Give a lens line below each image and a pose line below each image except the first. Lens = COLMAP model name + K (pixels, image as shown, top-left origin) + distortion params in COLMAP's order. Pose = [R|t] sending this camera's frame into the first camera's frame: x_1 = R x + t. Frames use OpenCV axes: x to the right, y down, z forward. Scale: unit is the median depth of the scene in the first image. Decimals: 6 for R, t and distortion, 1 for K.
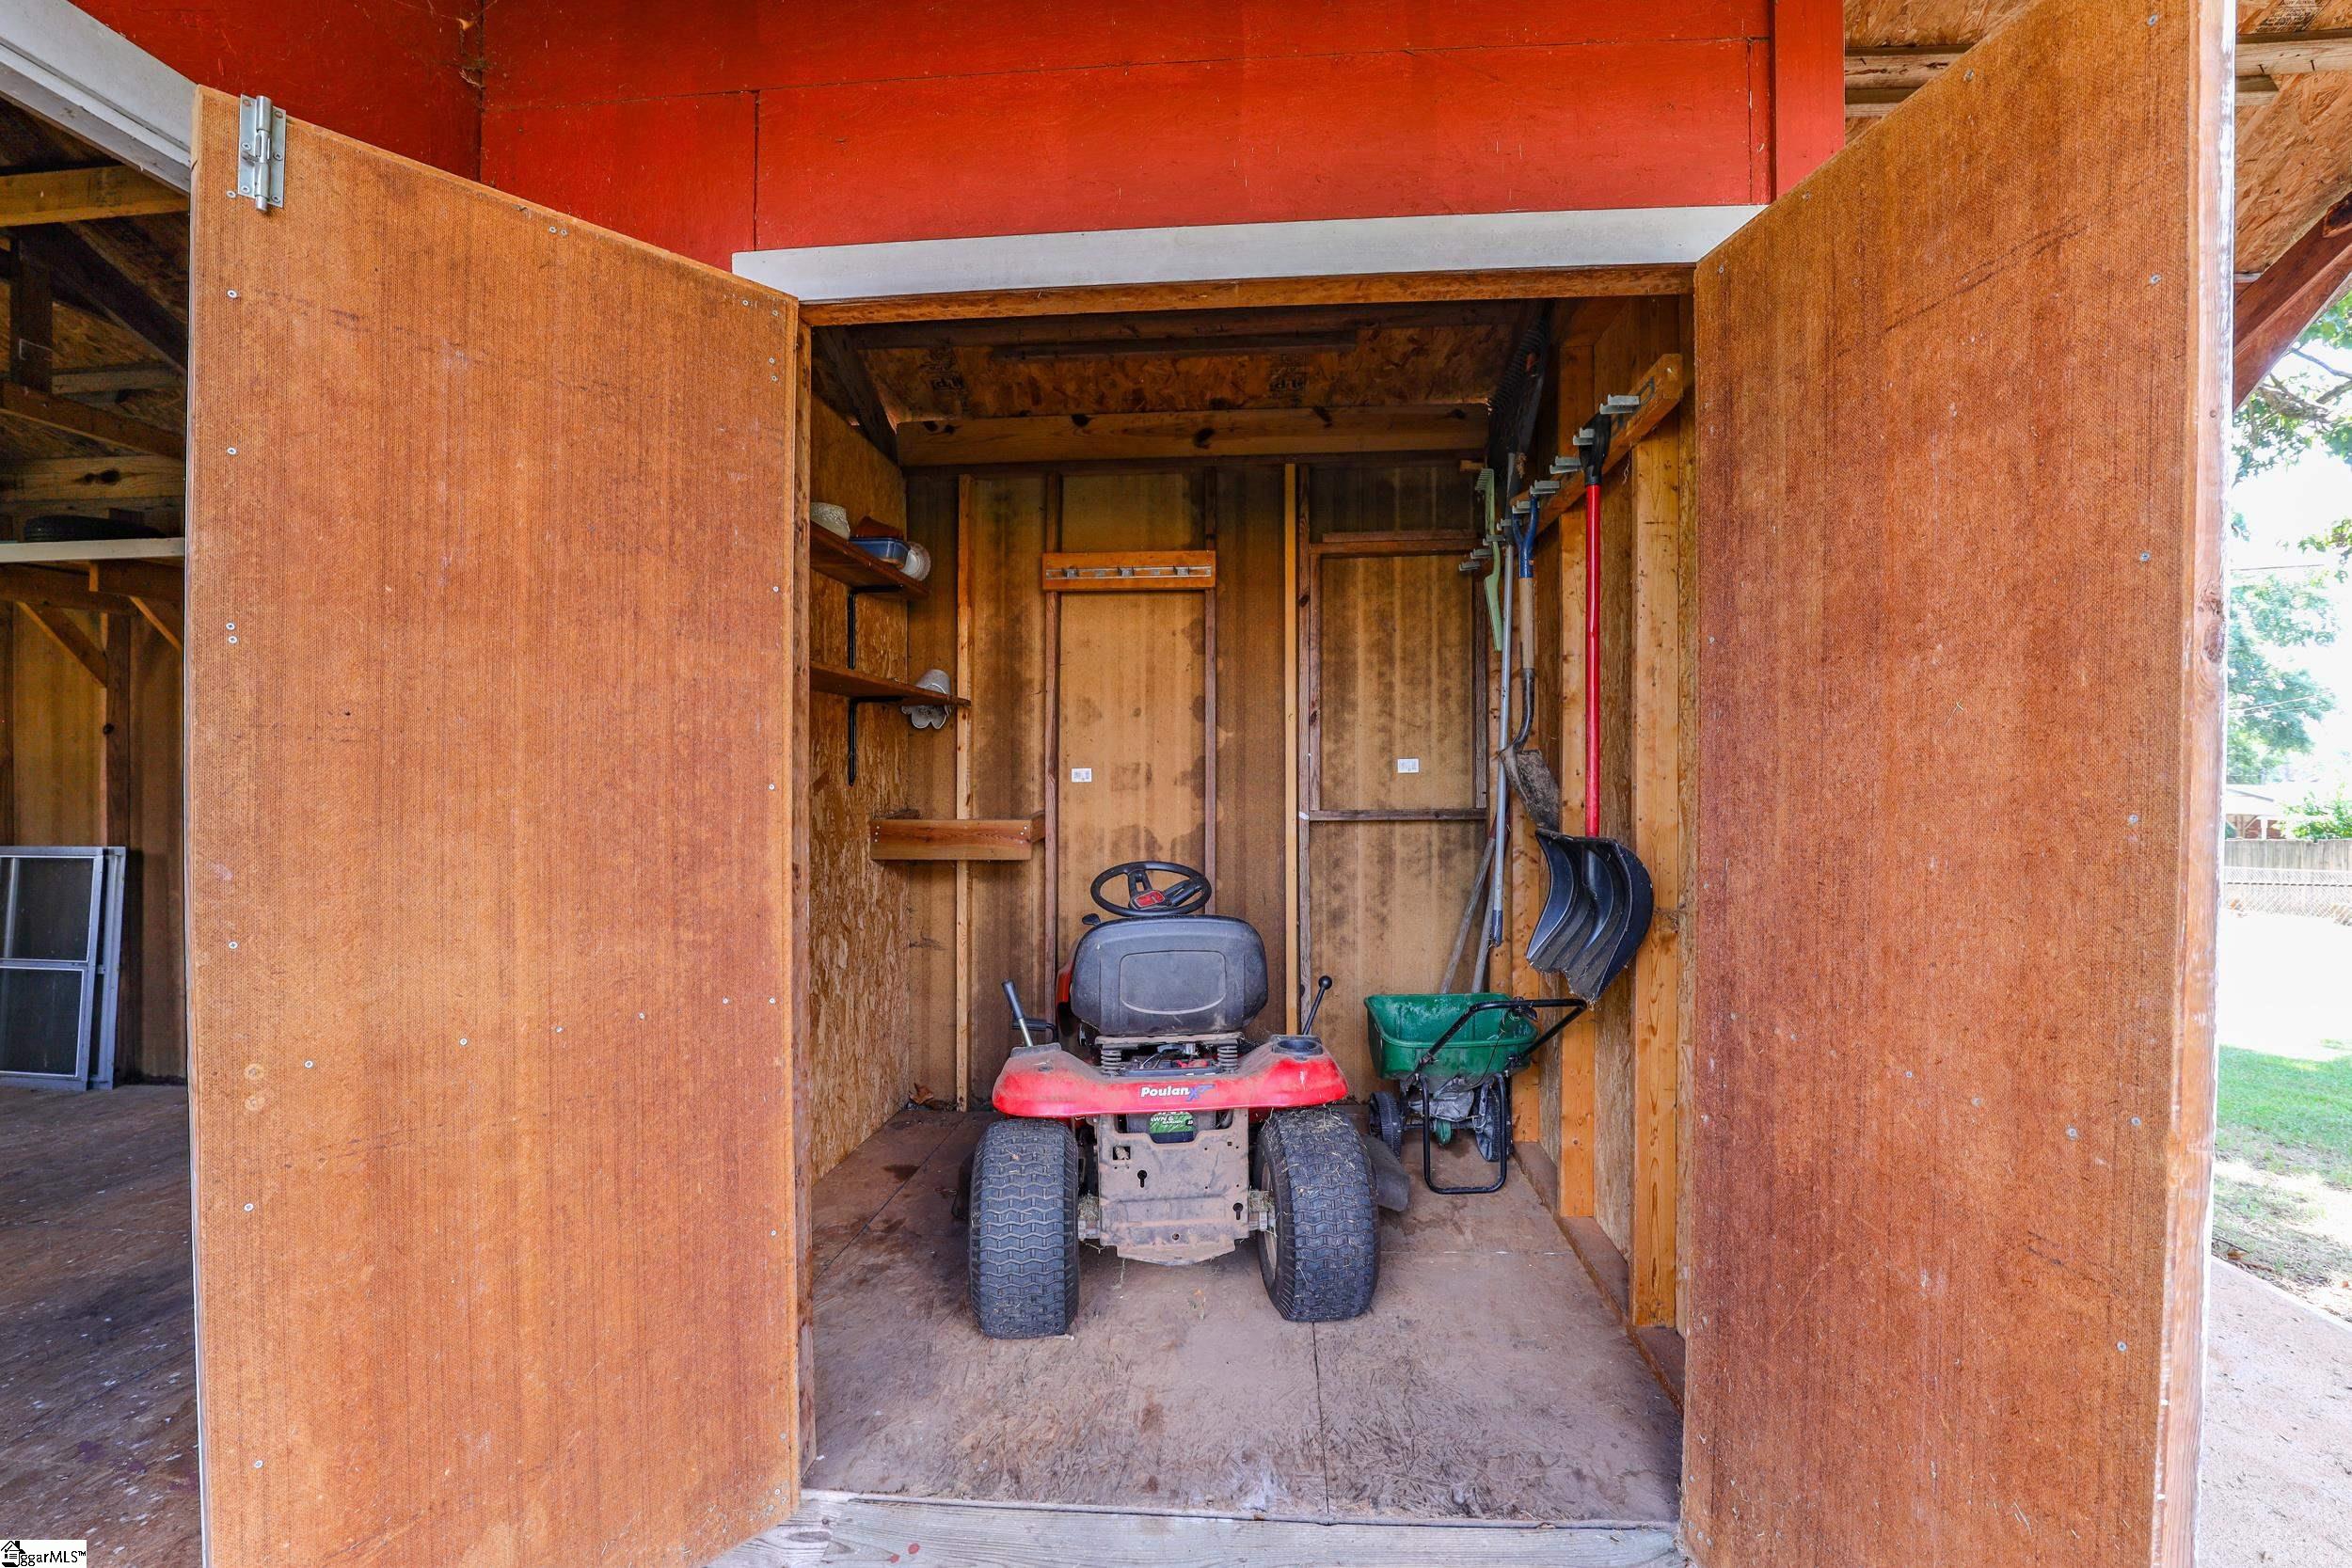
lens RADIAL K [[1069.5, 0, 1183.9], [0, 1069.5, 789.6], [0, 0, 1]] dist [-0.037877, 0.007939]
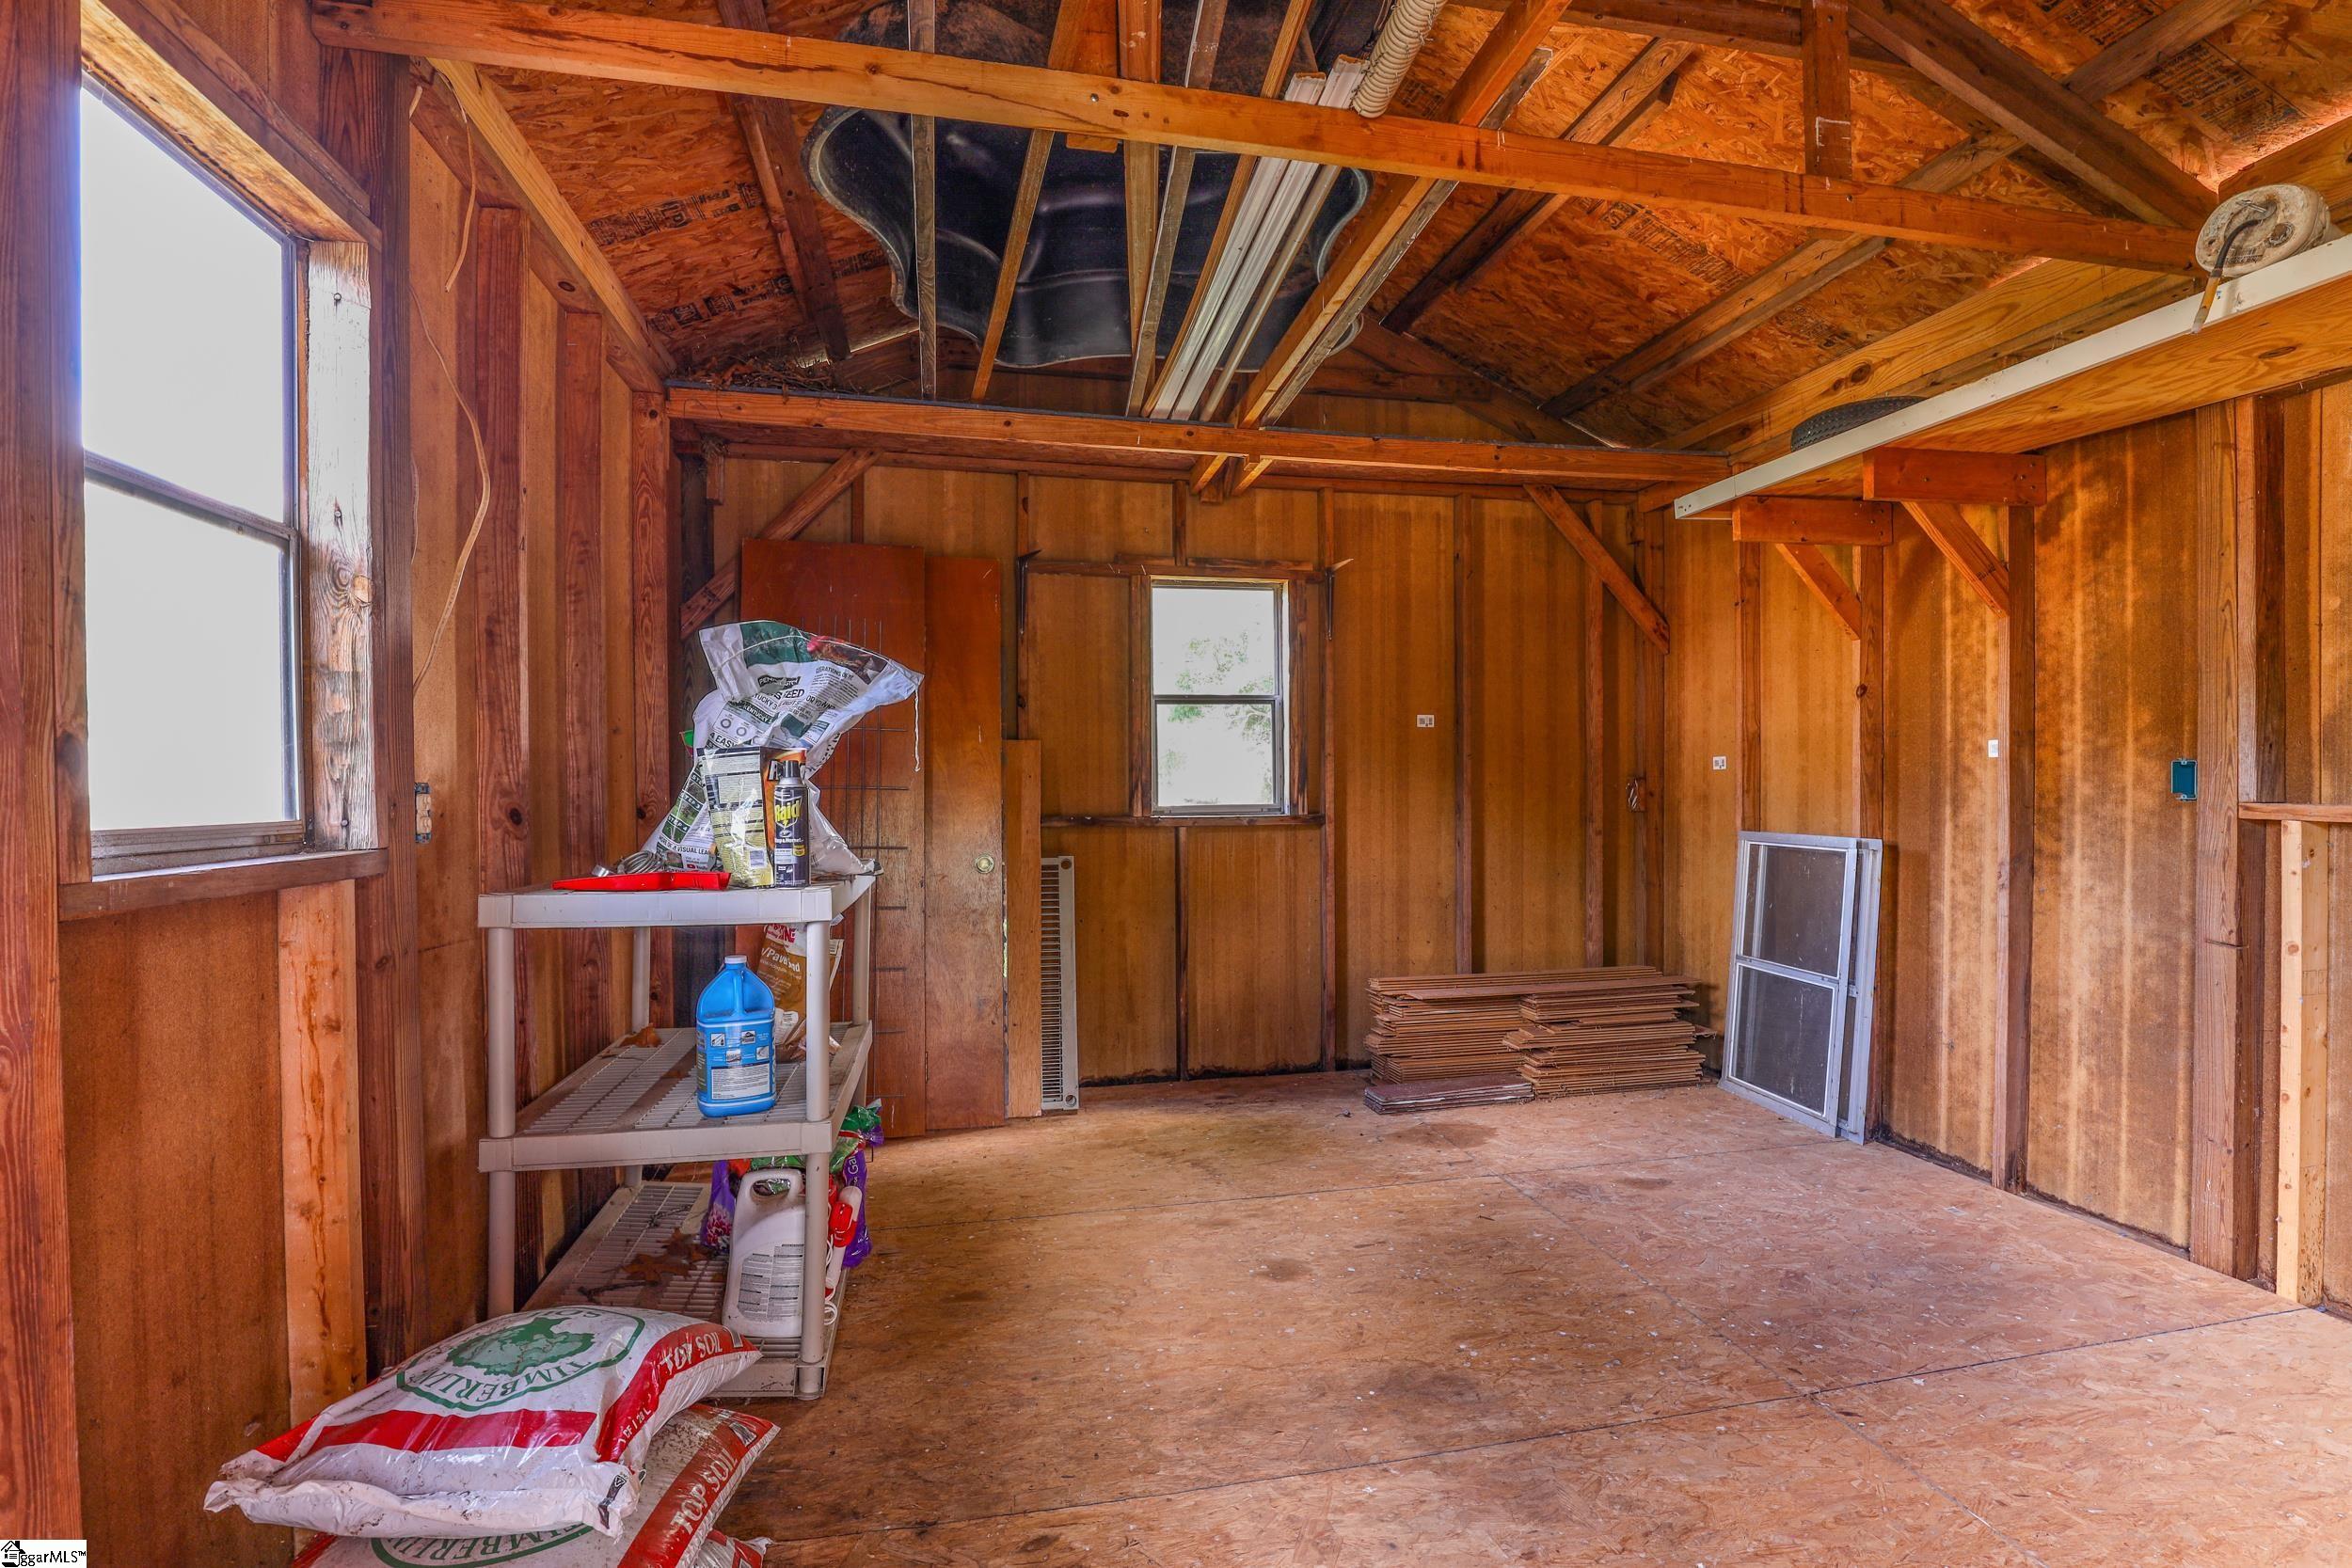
lens RADIAL K [[1069.5, 0, 1183.9], [0, 1069.5, 789.6], [0, 0, 1]] dist [-0.037877, 0.007939]
pose [[0.270884, 0.009789, -0.962562, -0.398230], [0.001866, 0.999941, 0.010694, 0.007937], [0.962610, -0.004693, 0.270850, 0.277477]]
